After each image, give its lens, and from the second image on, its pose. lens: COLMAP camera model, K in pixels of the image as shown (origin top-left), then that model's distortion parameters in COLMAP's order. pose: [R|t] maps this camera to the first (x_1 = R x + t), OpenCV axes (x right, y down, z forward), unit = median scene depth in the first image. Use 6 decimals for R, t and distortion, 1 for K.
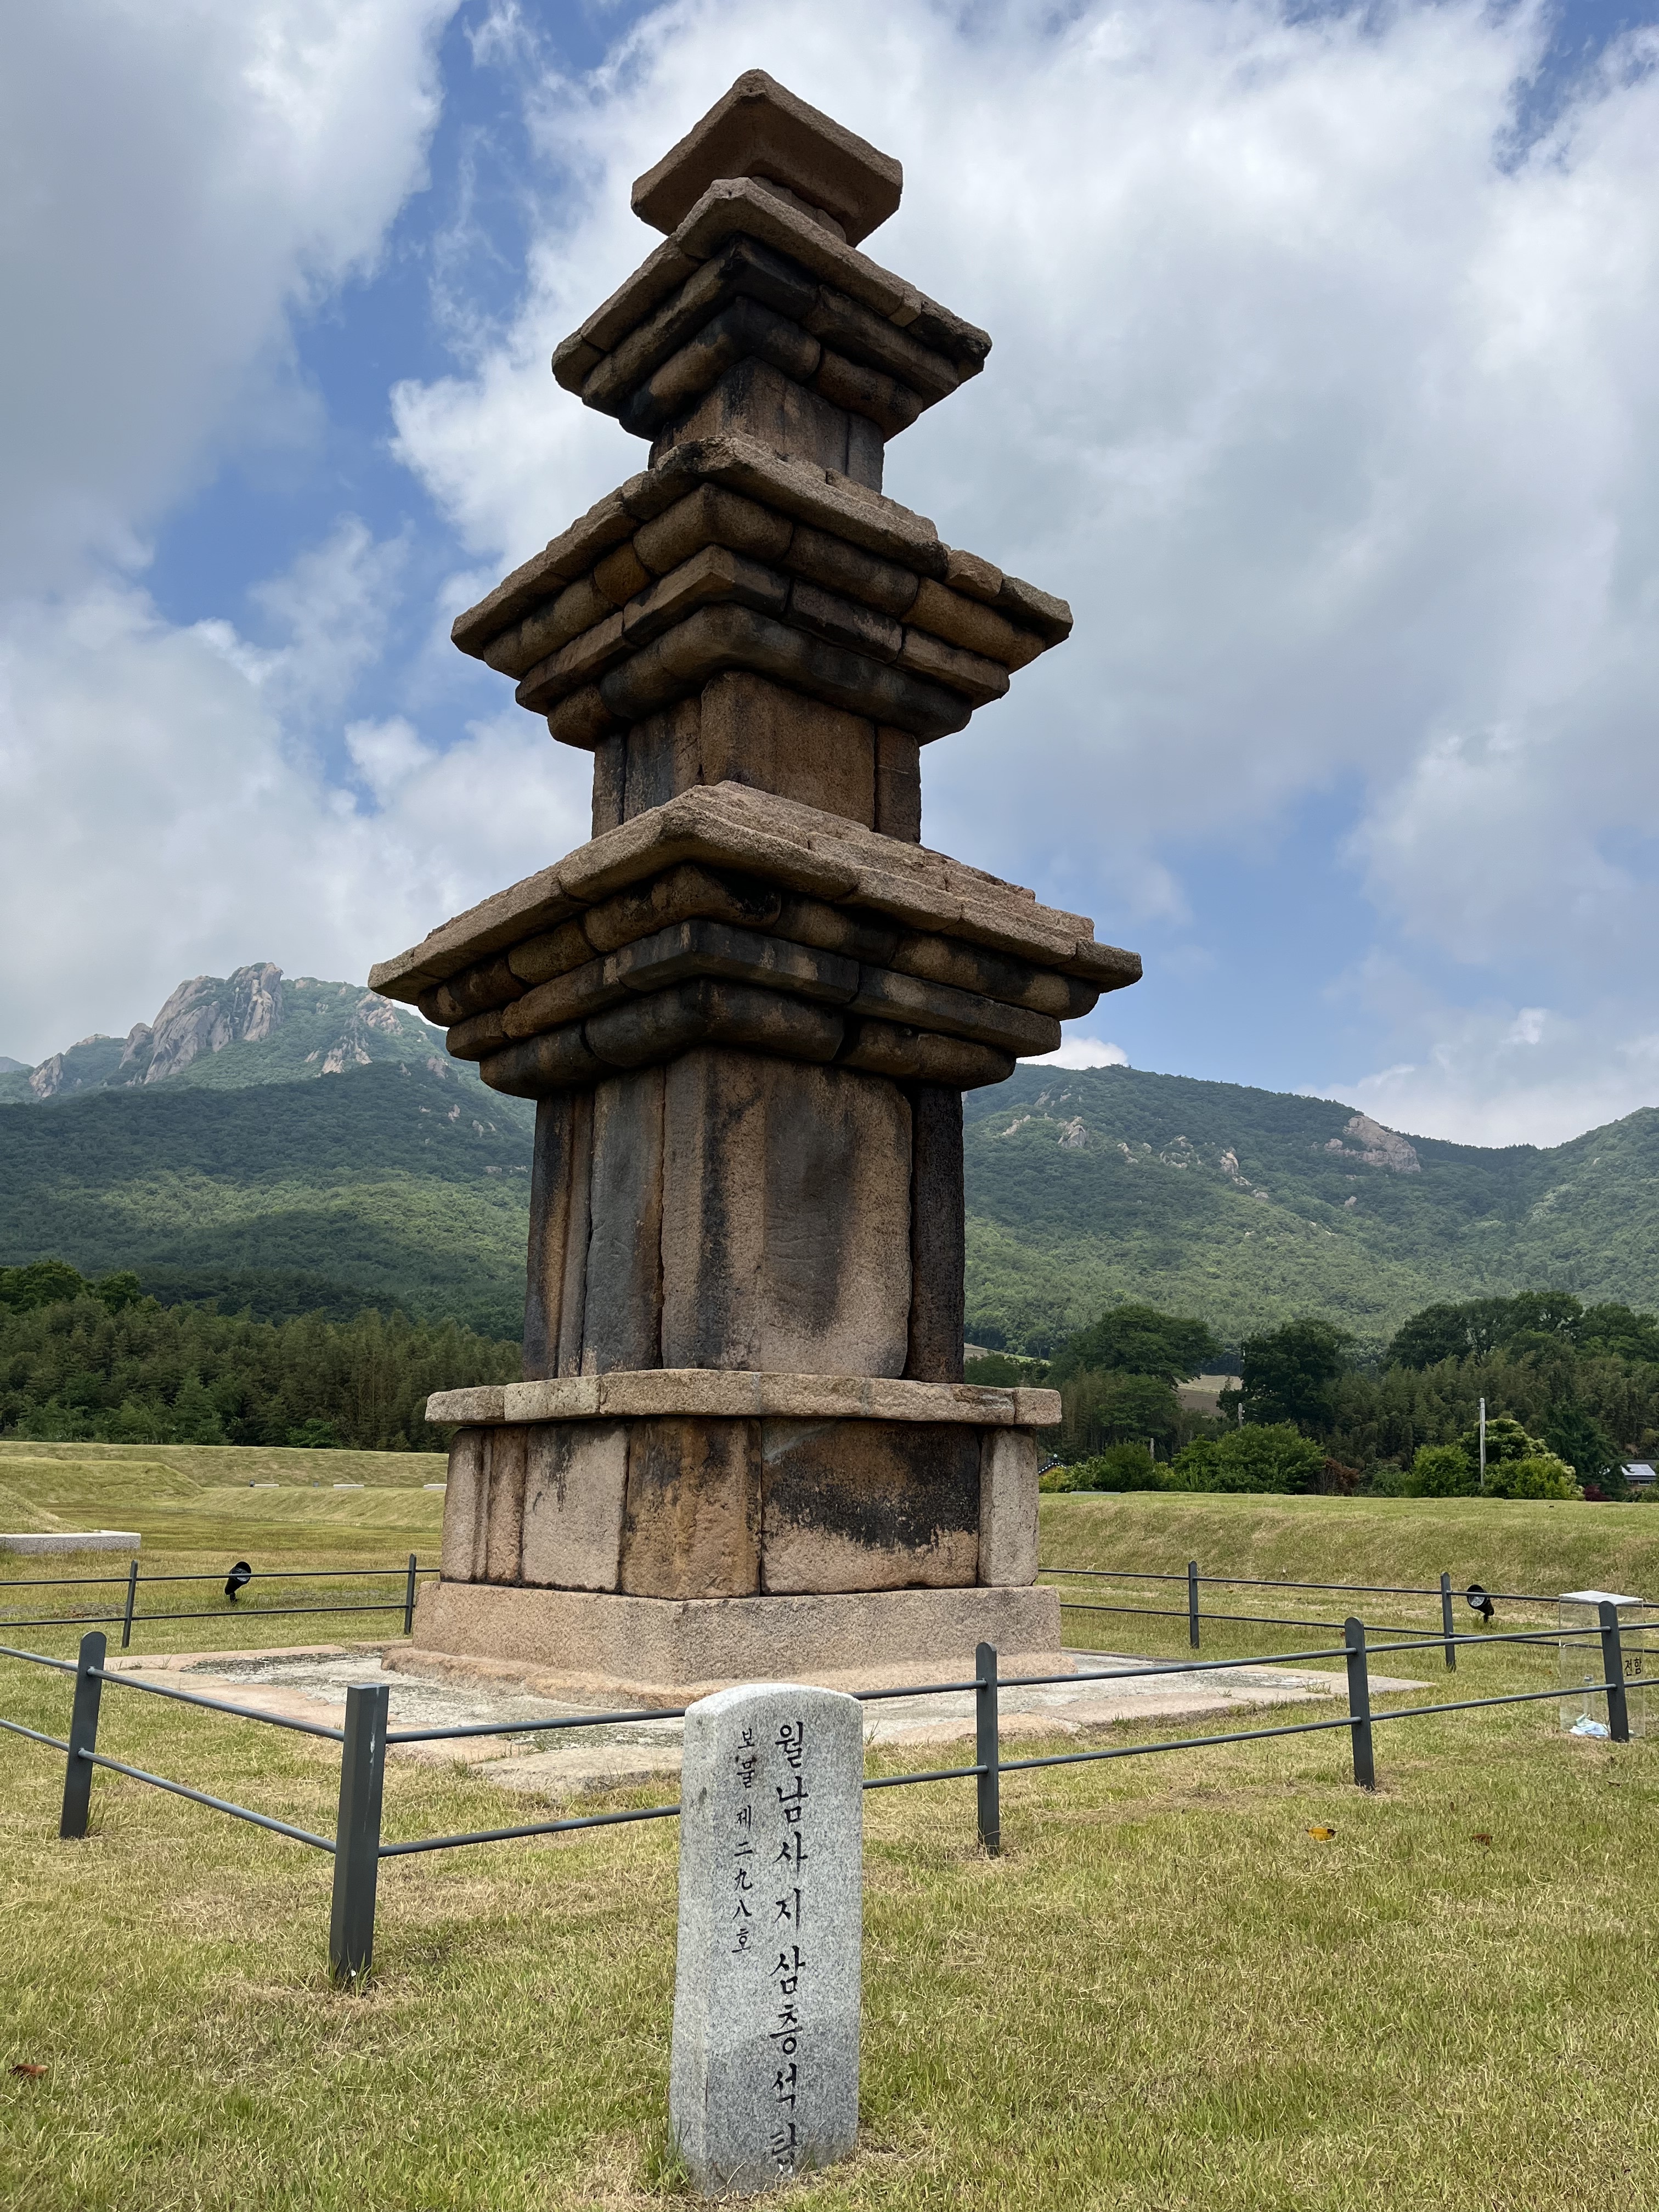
lens RADIAL K [[1681.8, 0, 853.5], [0, 1681.8, 1100.5], [0, 0, 1]] dist [0.061339, -0.082461]
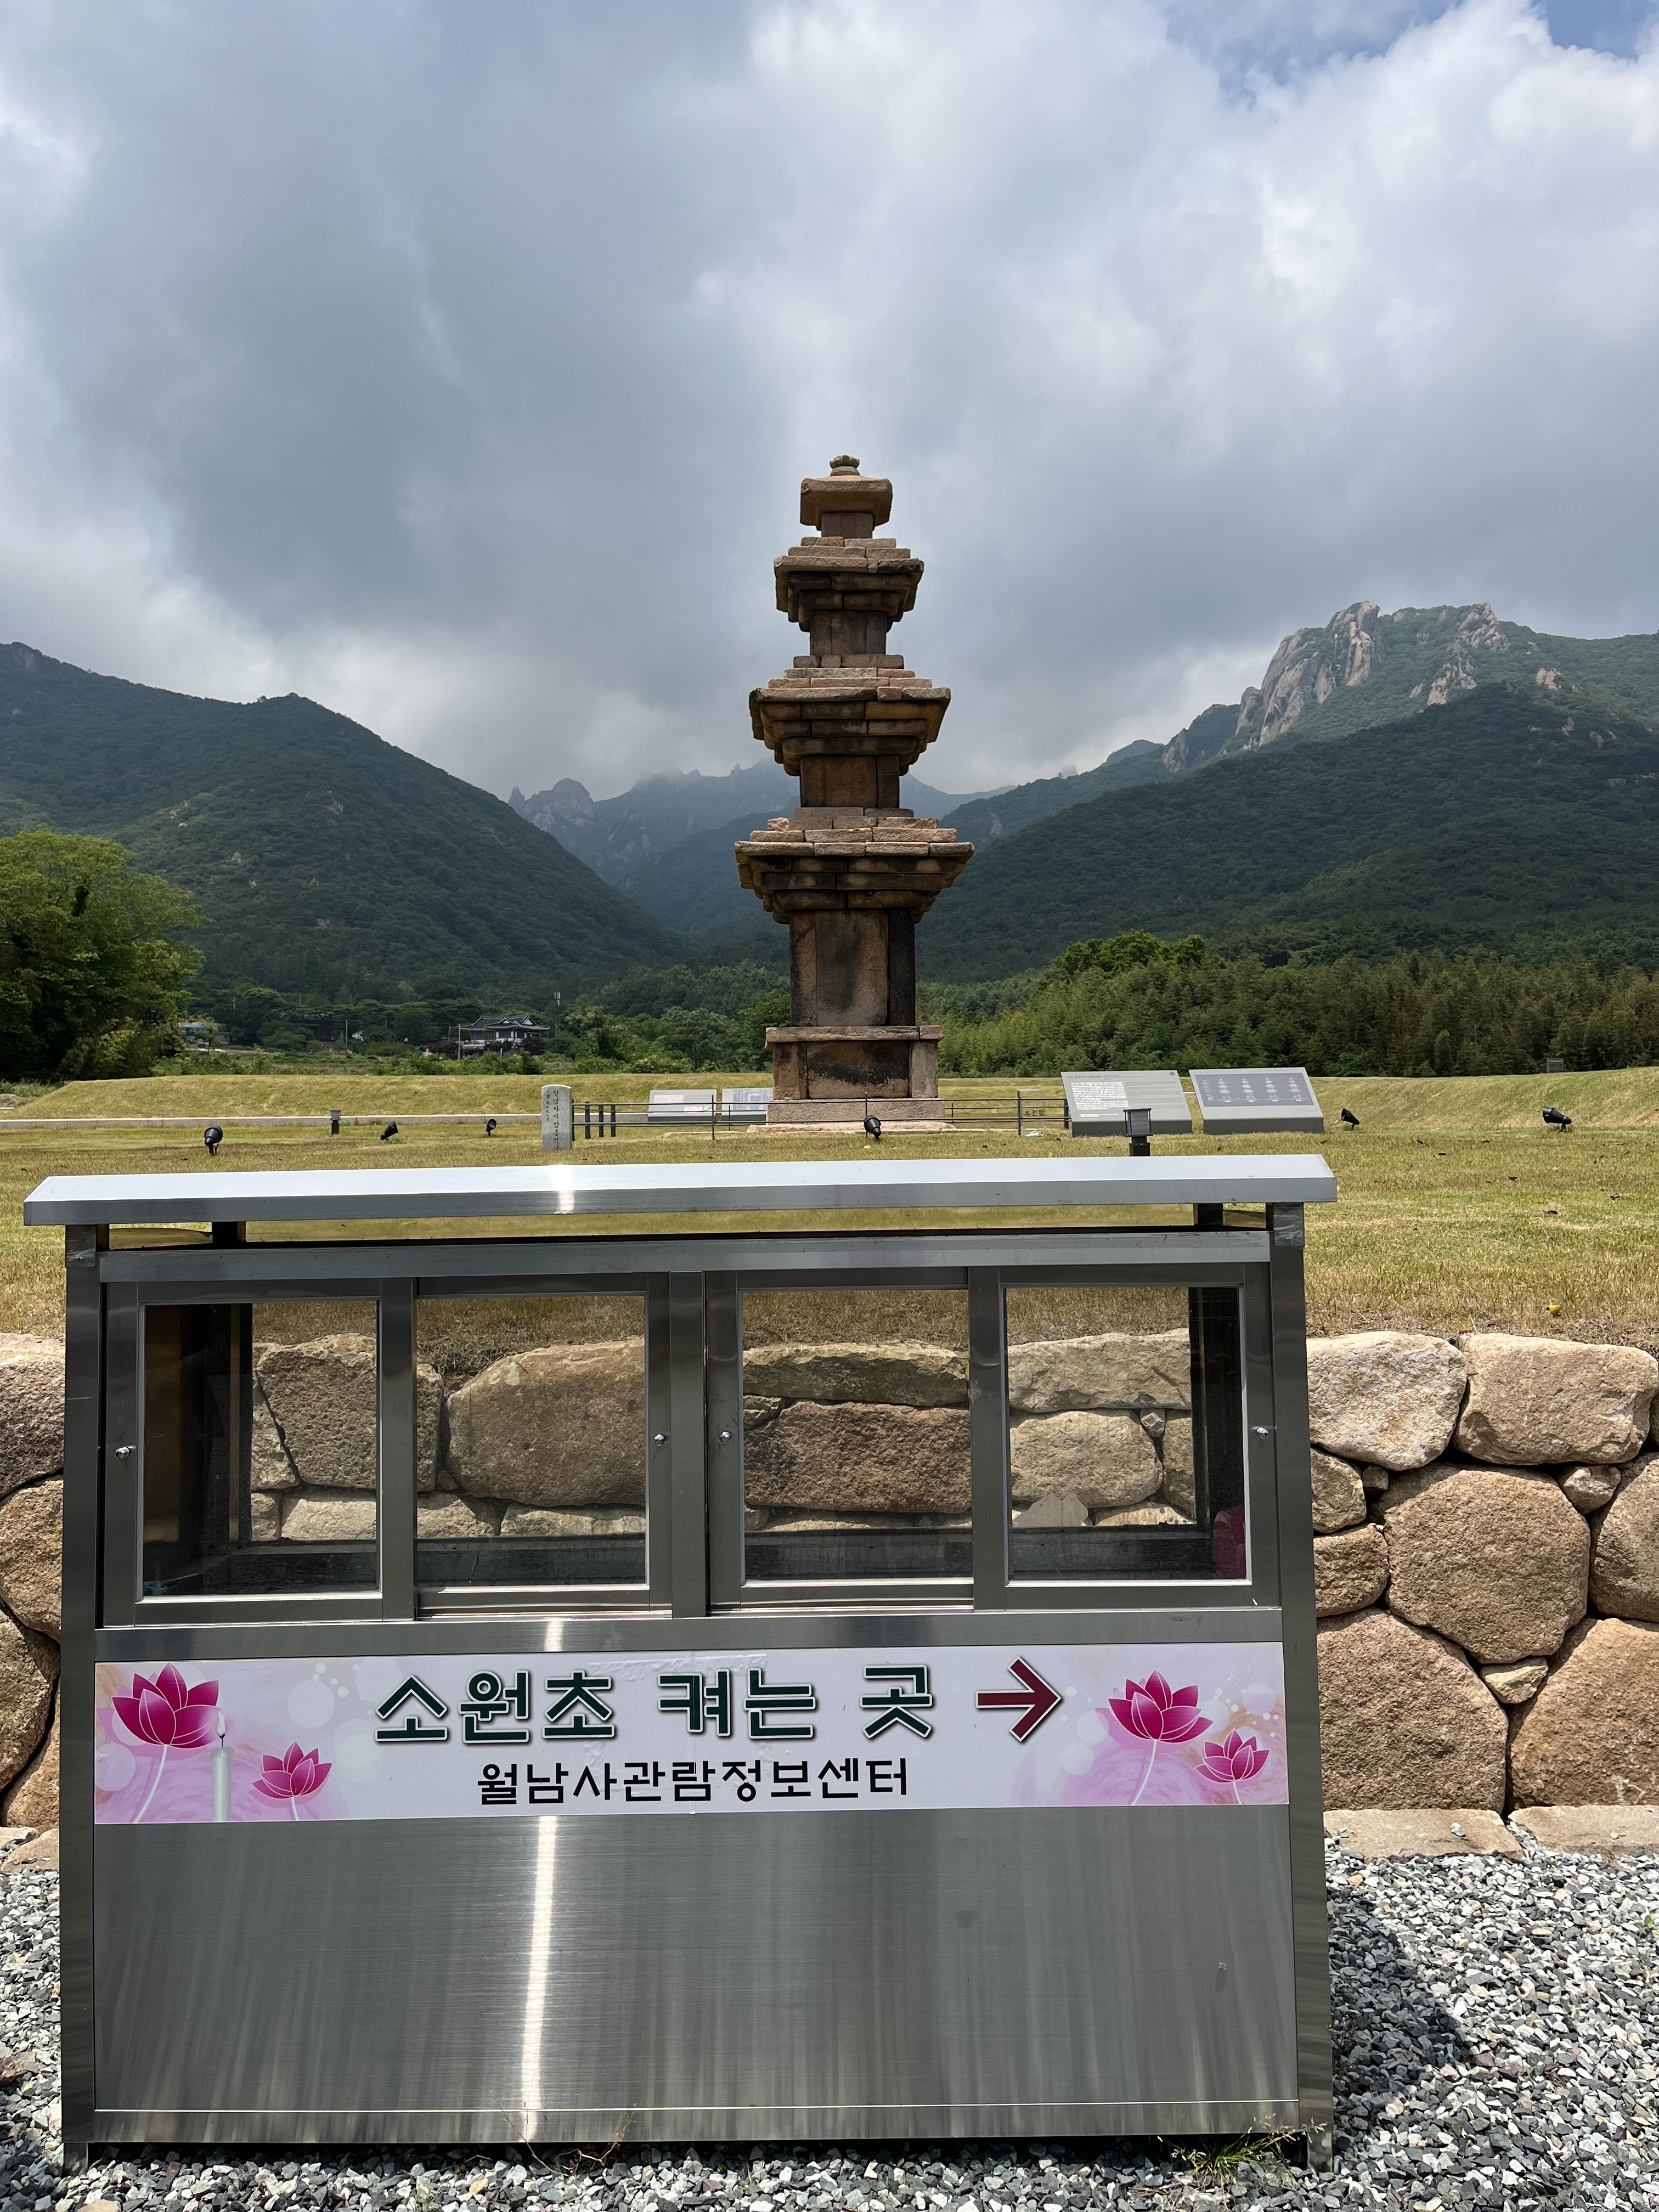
lens RADIAL K [[1681.8, 0, 859.9], [0, 1681.8, 1119.6], [0, 0, 1]] dist [0.061339, -0.082461]
pose [[0.796816, -0.021174, -0.603851, 0.050310], [0.154651, 0.973243, 0.169943, -0.004590], [0.584095, -0.228800, 0.778771, -0.035445]]
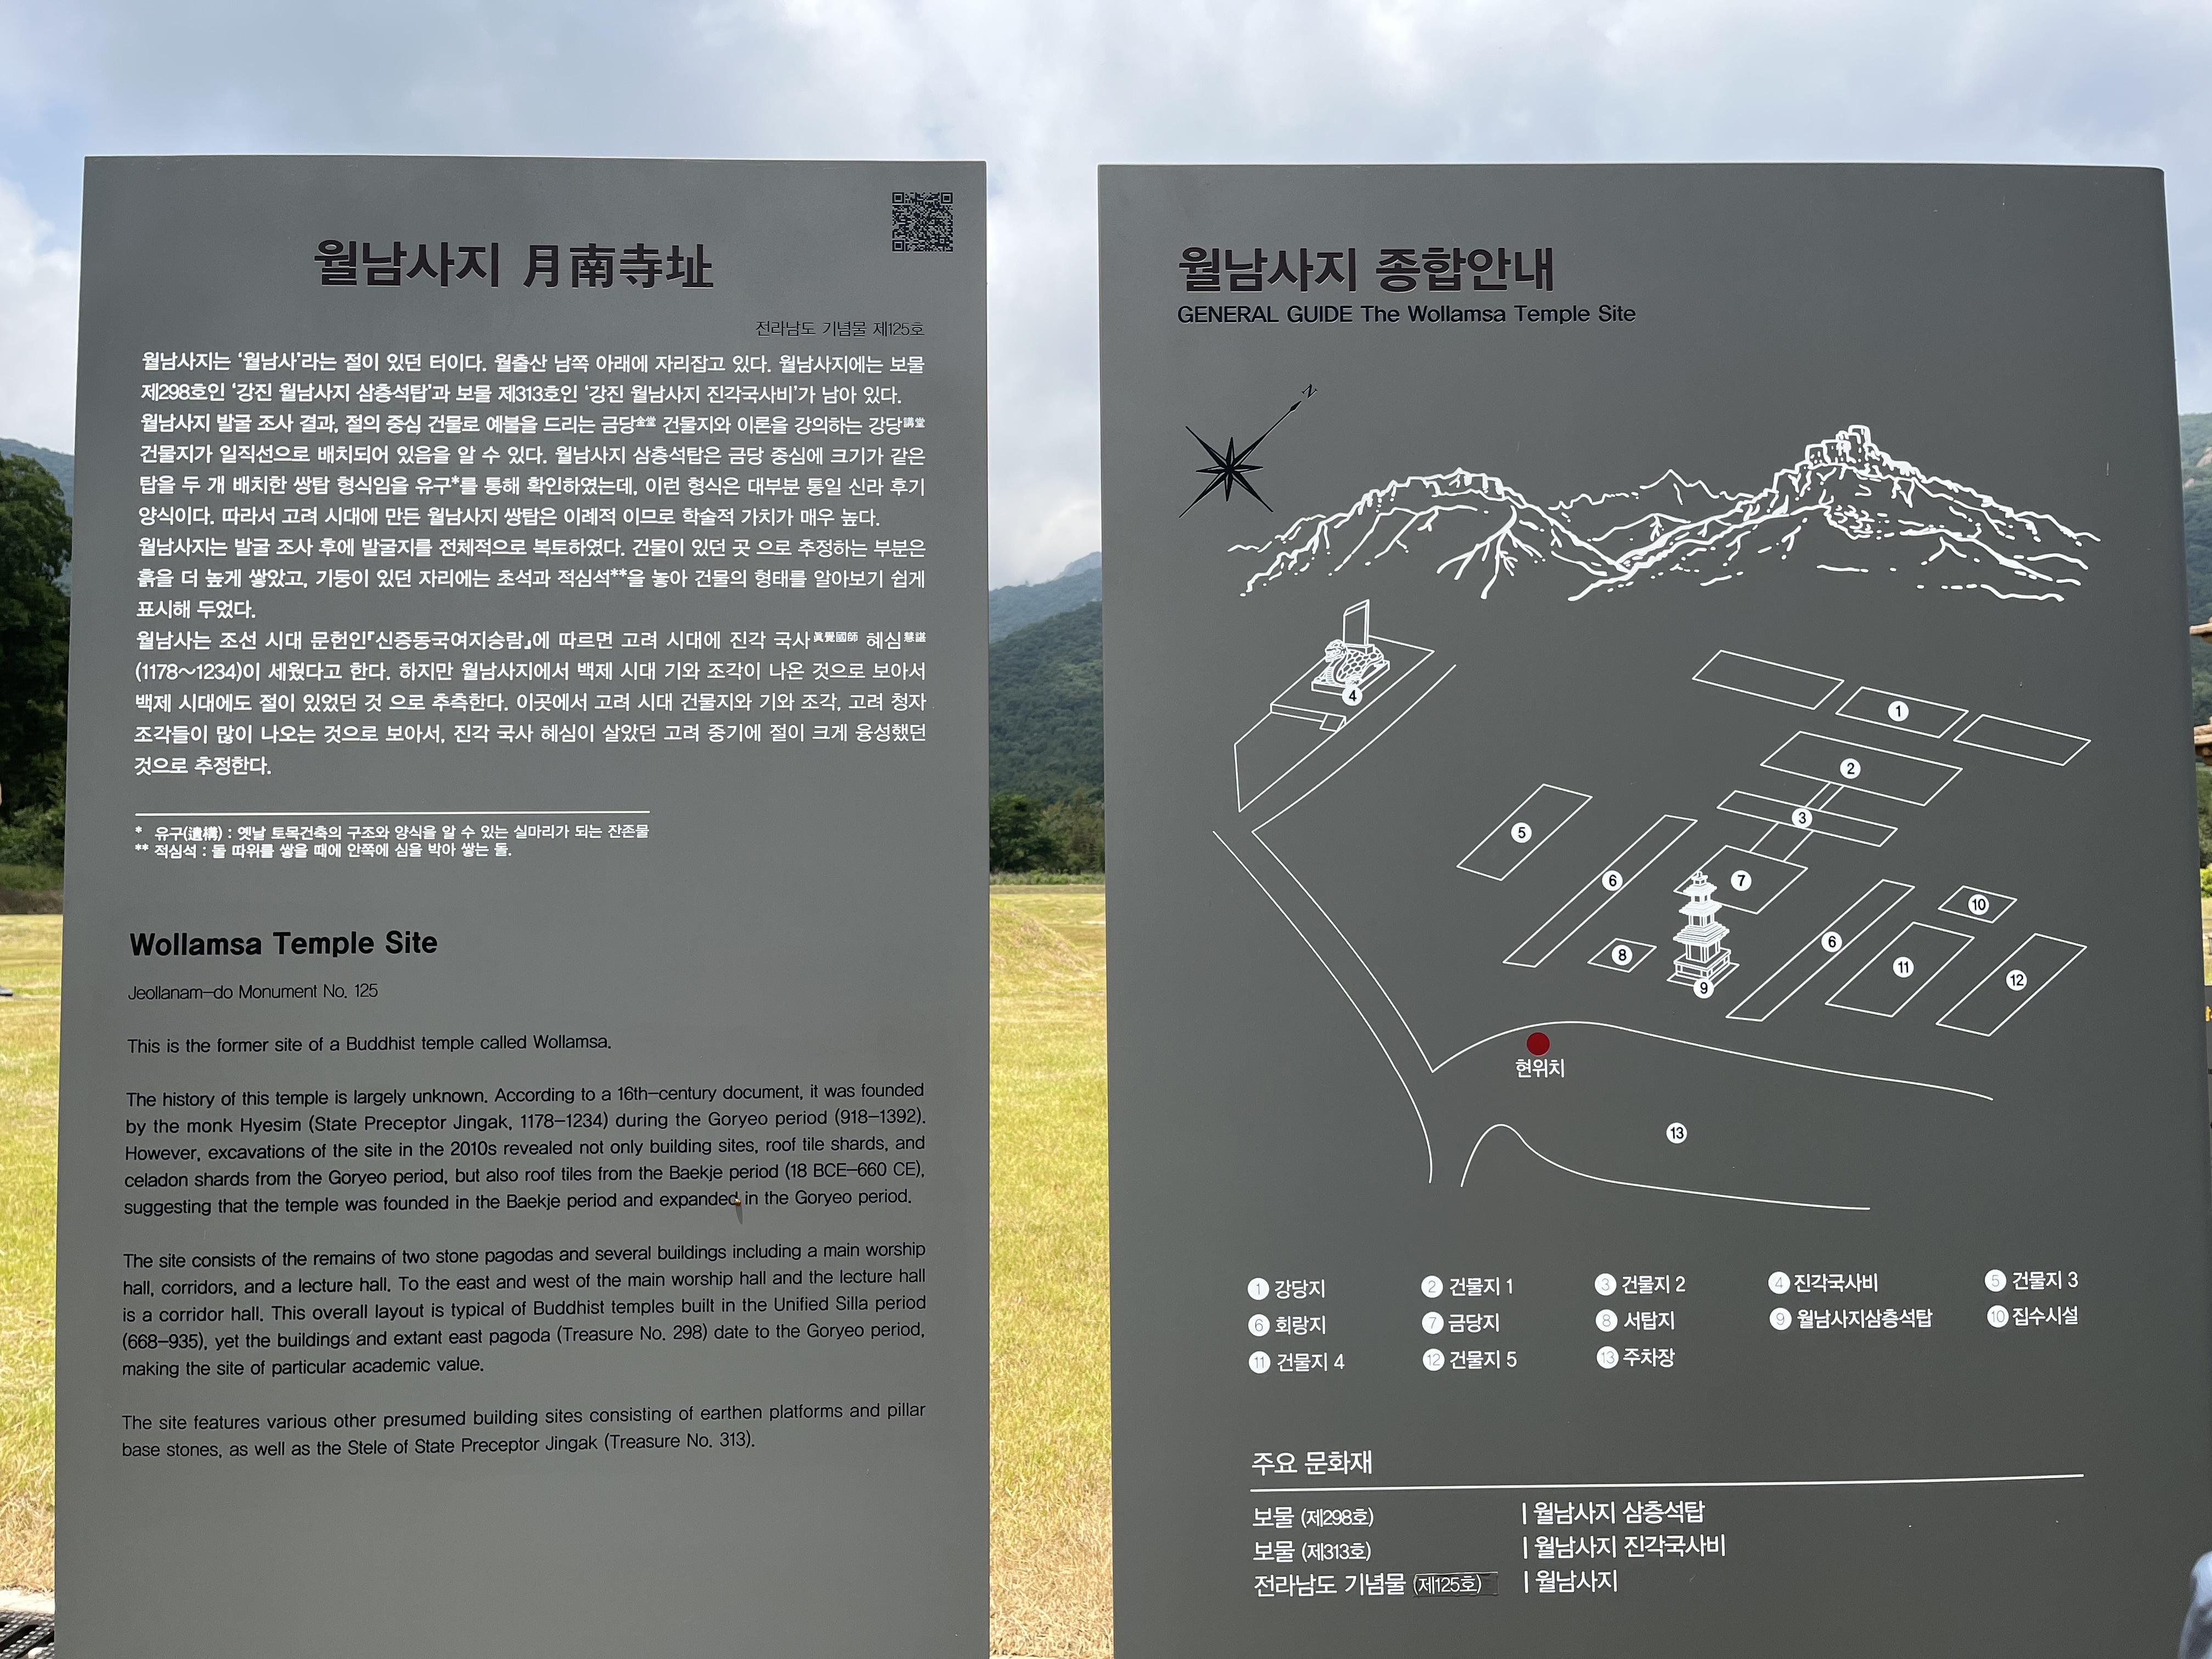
lens RADIAL K [[1681.8, 0, 1103.5], [0, 1681.8, 823.0], [0, 0, 1]] dist [0.061339, -0.082461]
pose [[0.892302, -0.044924, -0.449198, -0.023761], [0.119207, 0.983166, 0.138470, -0.022647], [0.435415, -0.177105, 0.882637, -0.104433]]
